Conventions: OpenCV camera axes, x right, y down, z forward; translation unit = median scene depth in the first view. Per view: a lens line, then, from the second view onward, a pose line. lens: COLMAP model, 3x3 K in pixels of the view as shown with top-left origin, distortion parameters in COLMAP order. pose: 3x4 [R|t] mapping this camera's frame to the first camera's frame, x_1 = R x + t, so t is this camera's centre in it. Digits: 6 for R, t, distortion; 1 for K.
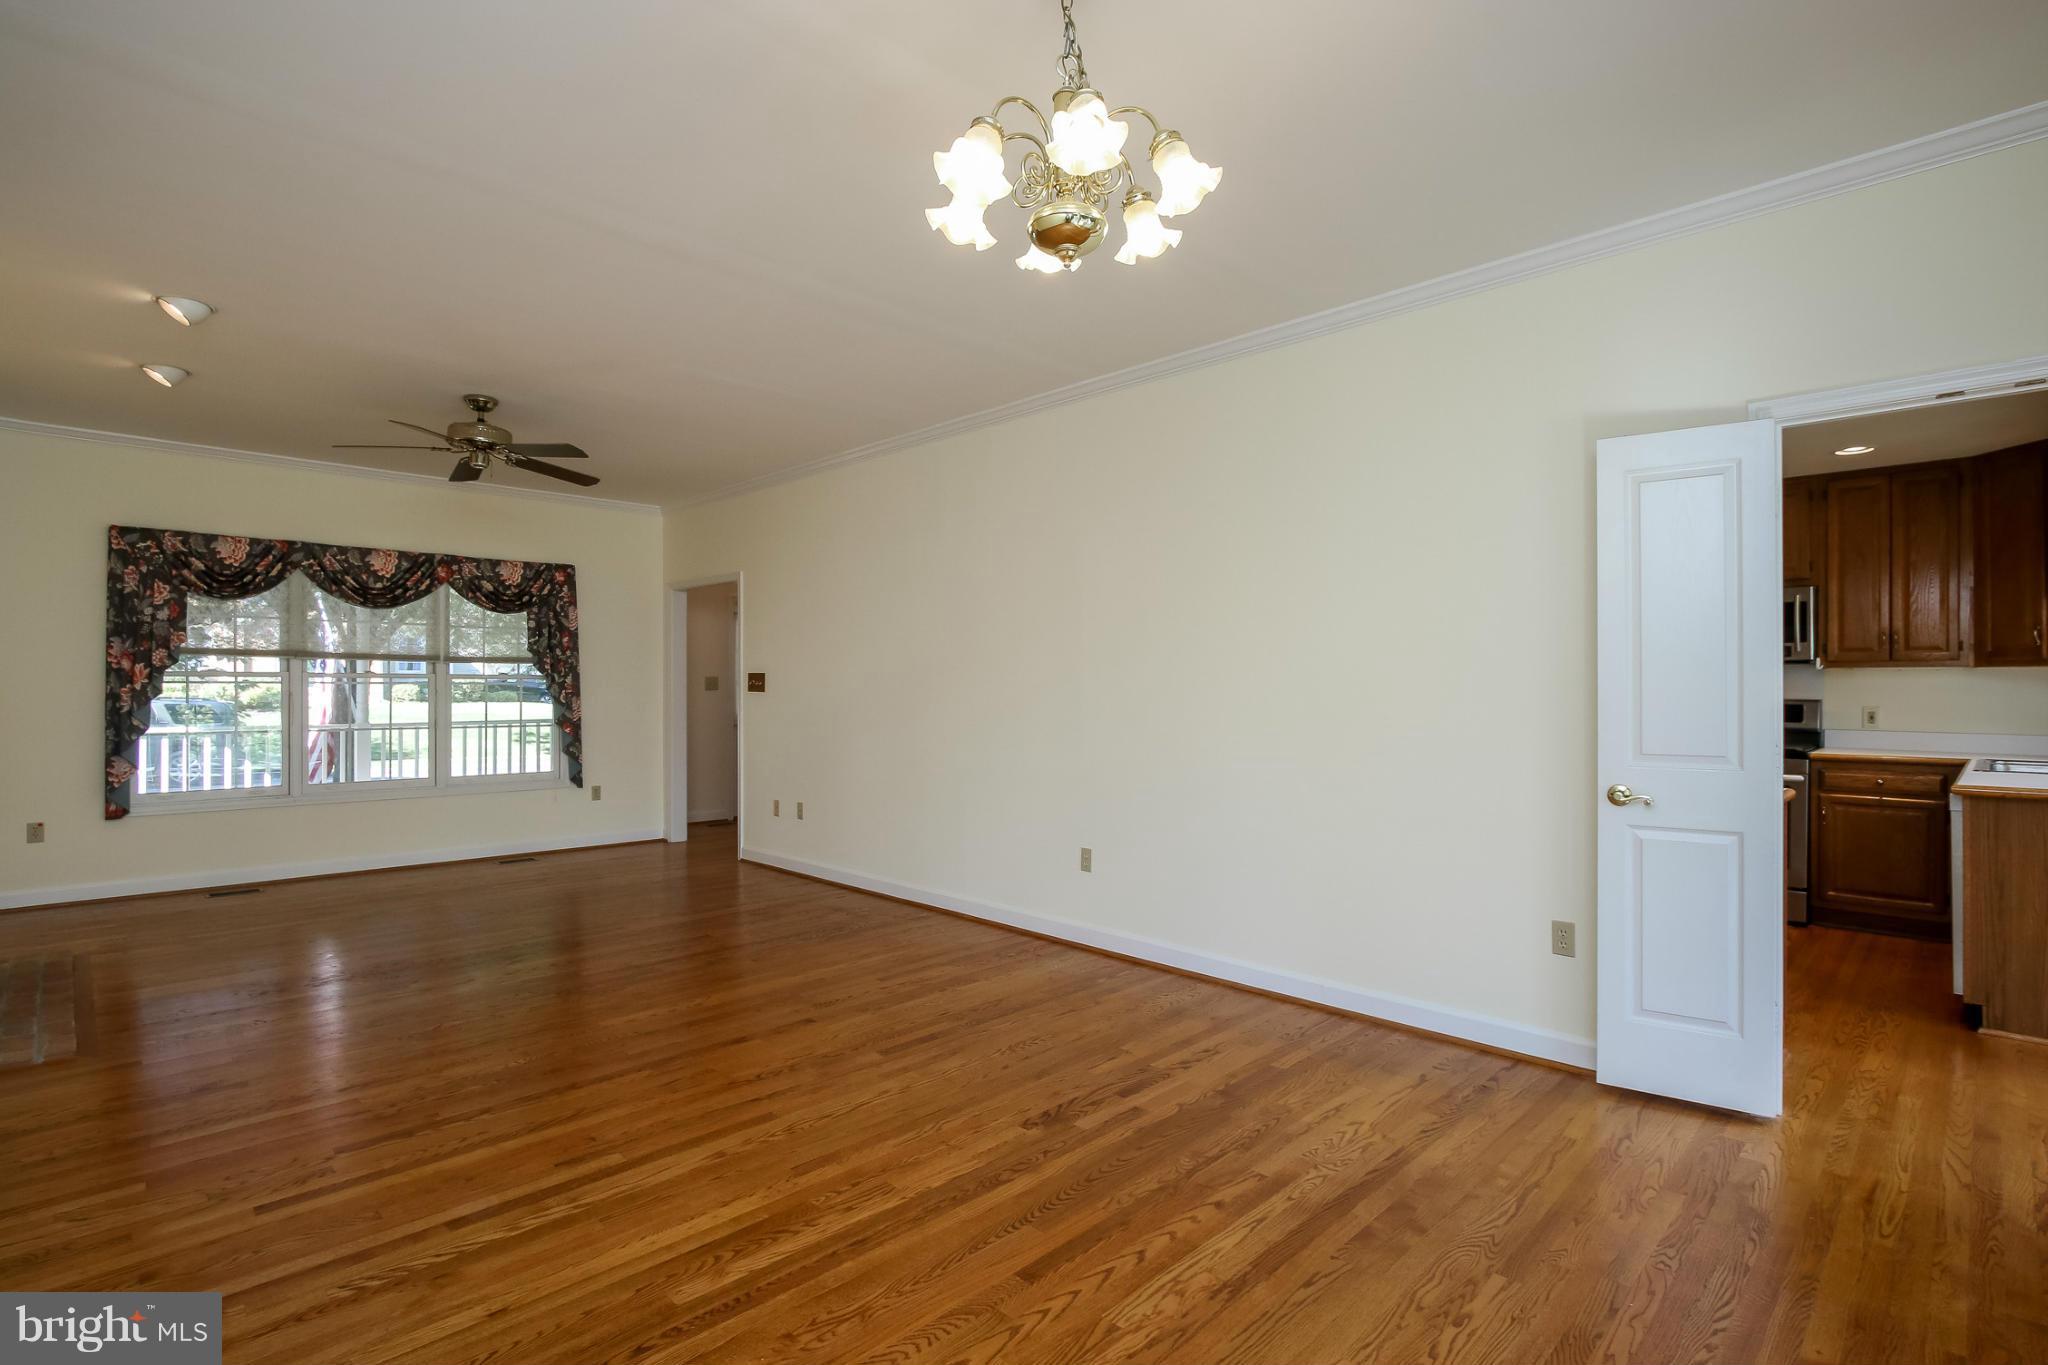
lens RADIAL K [[967.2, 0, 999.3], [0, 967.2, 688.4], [0, 0, 1]] dist [0.000575, 0.000054]
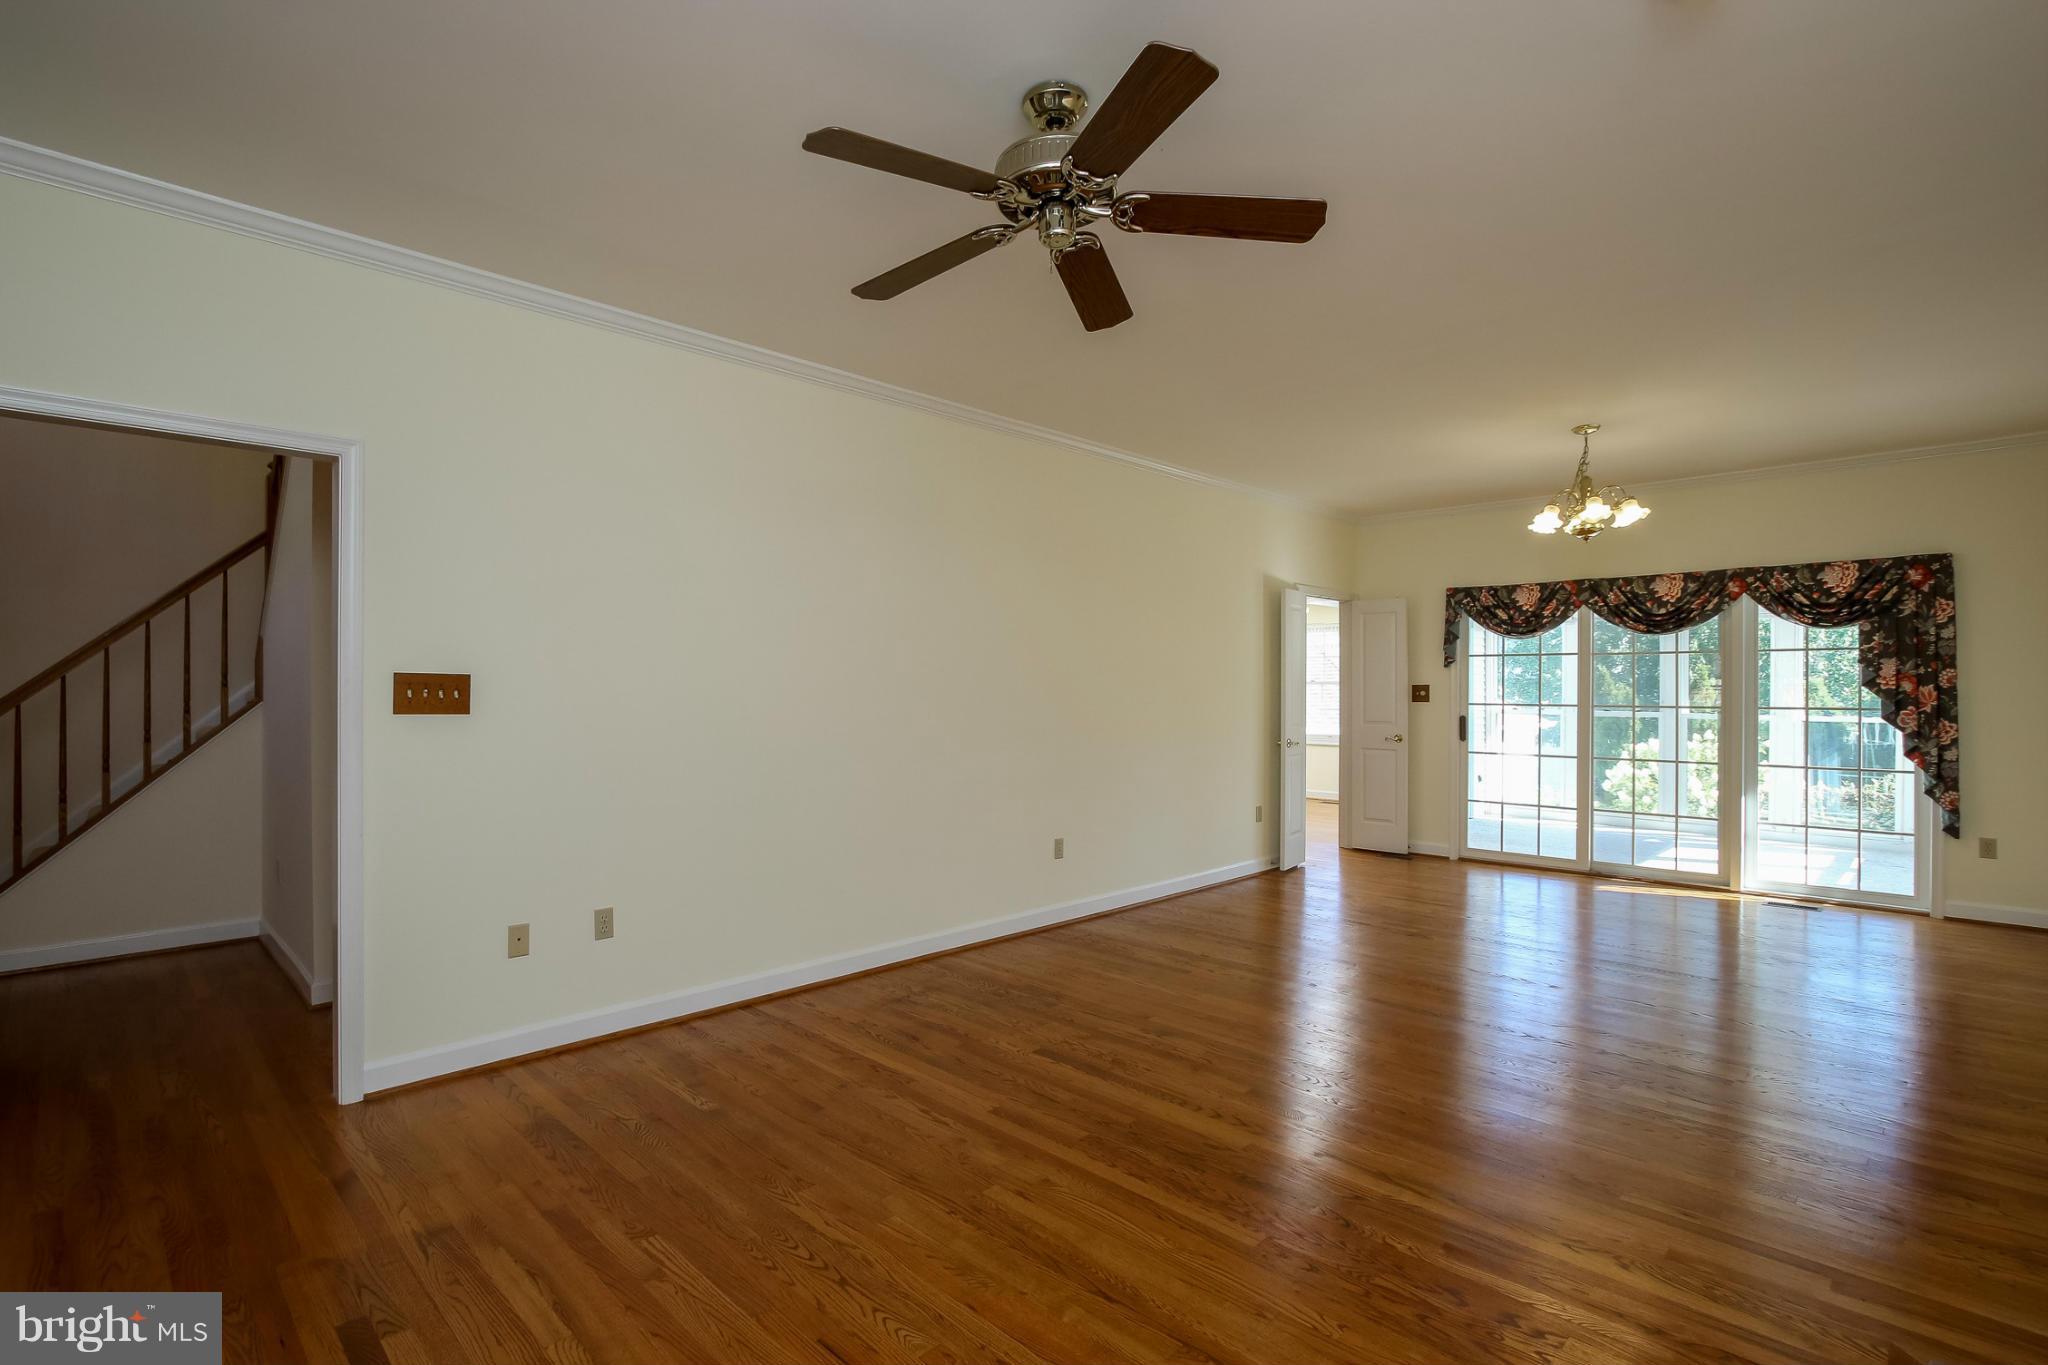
lens RADIAL K [[967.2, 0, 999.3], [0, 967.2, 688.4], [0, 0, 1]] dist [0.000575, 0.000054]
pose [[0.005503, 0.003418, 0.999979, -1.016181], [0.005106, 0.999981, -0.003446, -0.008126], [-0.999972, 0.005125, 0.005485, 1.024377]]
